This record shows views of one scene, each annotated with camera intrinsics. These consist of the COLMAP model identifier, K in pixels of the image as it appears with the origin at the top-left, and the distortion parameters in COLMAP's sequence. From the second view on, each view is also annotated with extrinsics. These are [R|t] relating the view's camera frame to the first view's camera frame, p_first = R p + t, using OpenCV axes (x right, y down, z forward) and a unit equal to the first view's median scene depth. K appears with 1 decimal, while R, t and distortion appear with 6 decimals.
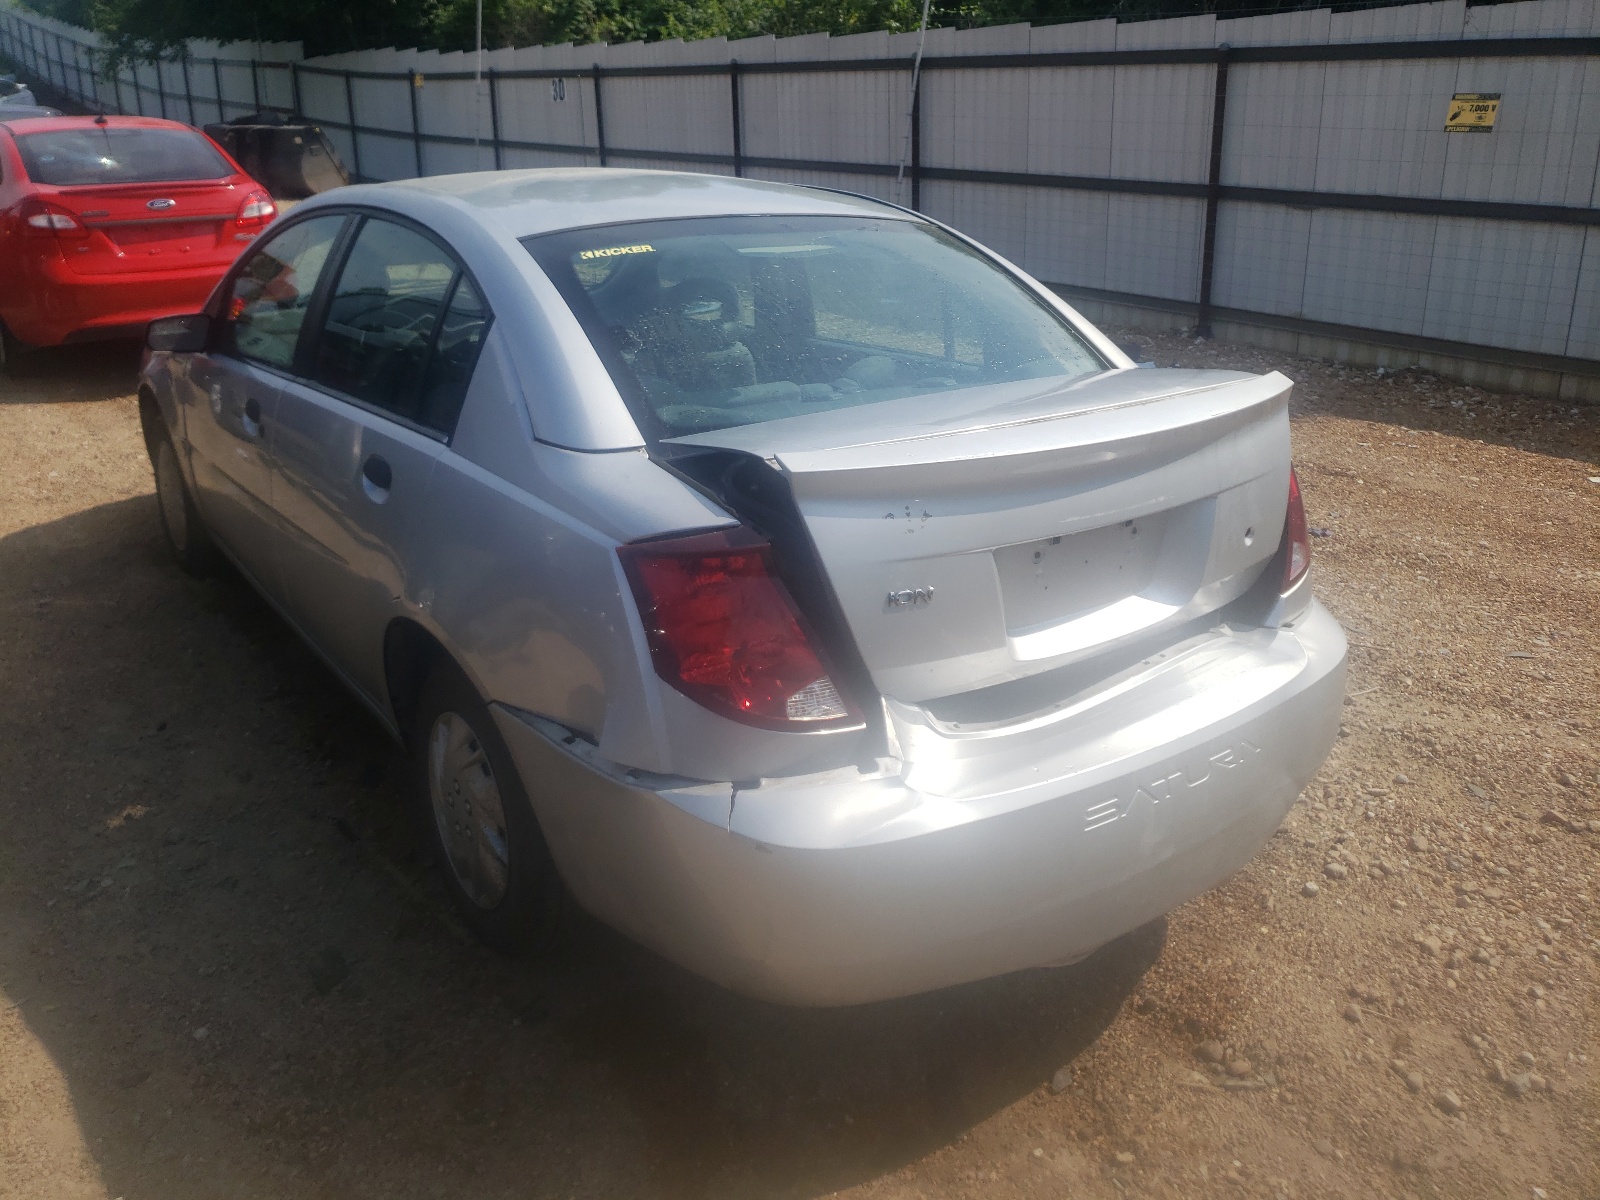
lens RADIAL K [[1158.8, 0, 808.3], [0, 1158.8, 589.7], [0, 0, 1]] dist [0.041690, 0.000204]
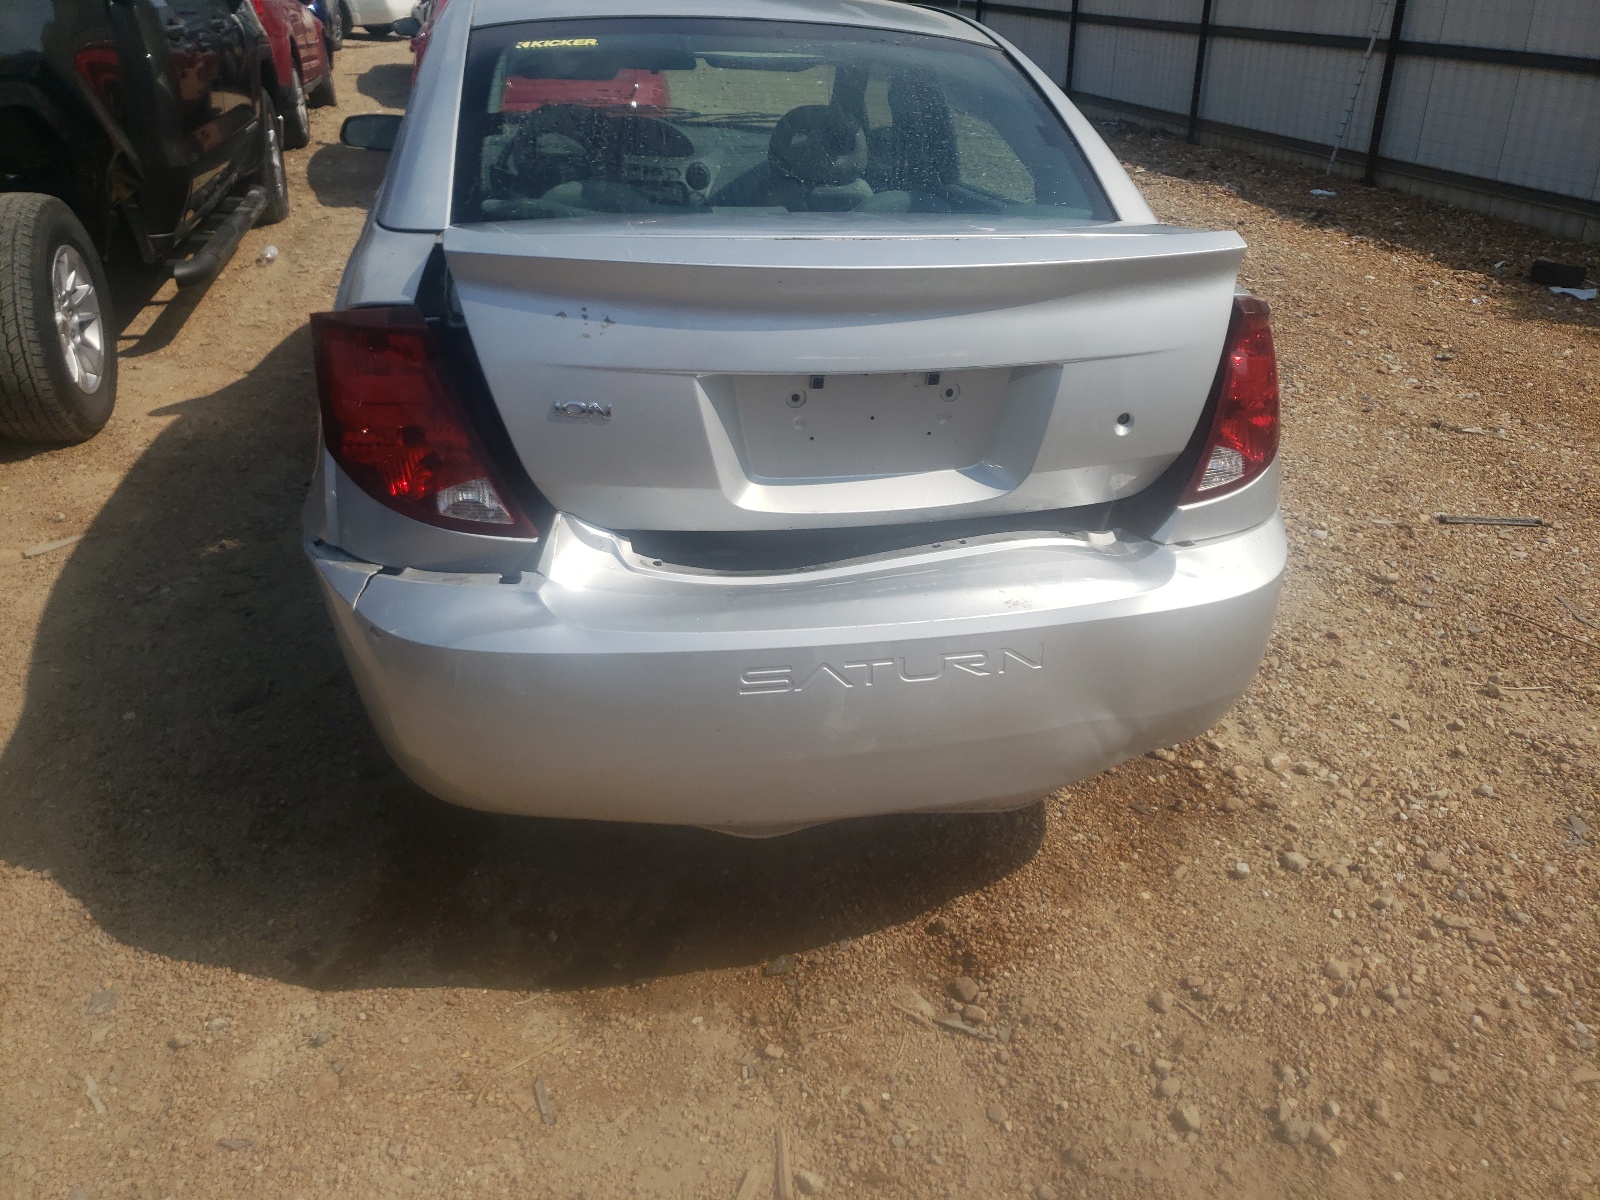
lens RADIAL K [[1158.8, 0, 808.3], [0, 1158.8, 589.7], [0, 0, 1]] dist [0.041690, 0.000204]
pose [[0.929438, 0.189353, -0.316686, 0.450619], [-0.159640, 0.980154, 0.117529, 0.008273], [0.332655, -0.058681, 0.941221, 0.136146]]
